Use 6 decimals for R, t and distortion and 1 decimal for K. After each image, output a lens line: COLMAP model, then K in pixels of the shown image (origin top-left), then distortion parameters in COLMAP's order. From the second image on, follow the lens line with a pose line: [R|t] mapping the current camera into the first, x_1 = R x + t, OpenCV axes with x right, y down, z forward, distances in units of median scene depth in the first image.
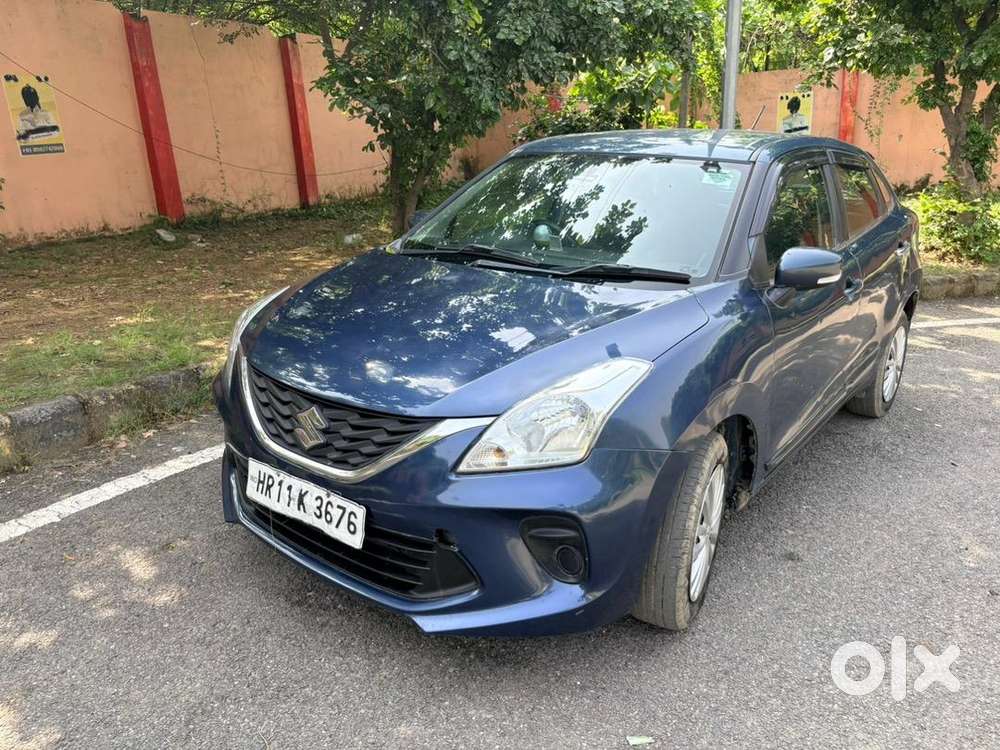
lens RADIAL K [[753.2, 0, 501.6], [0, 753.2, 377.0], [0, 0, 1]] dist [0.032596, -0.034804]
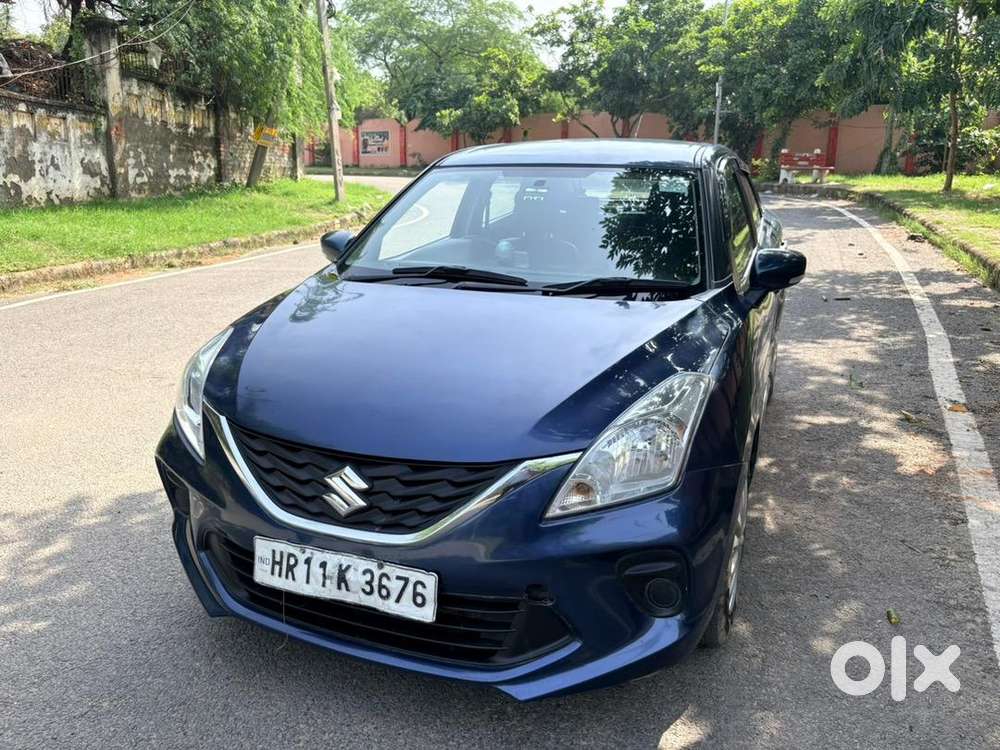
lens RADIAL K [[753.2, 0, 498.2], [0, 753.2, 374.8], [0, 0, 1]] dist [0.032596, -0.034804]
pose [[0.957731, -0.102544, 0.268769, -0.307811], [0.106425, 0.994321, 0.000129, -0.045917], [-0.267256, 0.028480, 0.963205, 0.128672]]
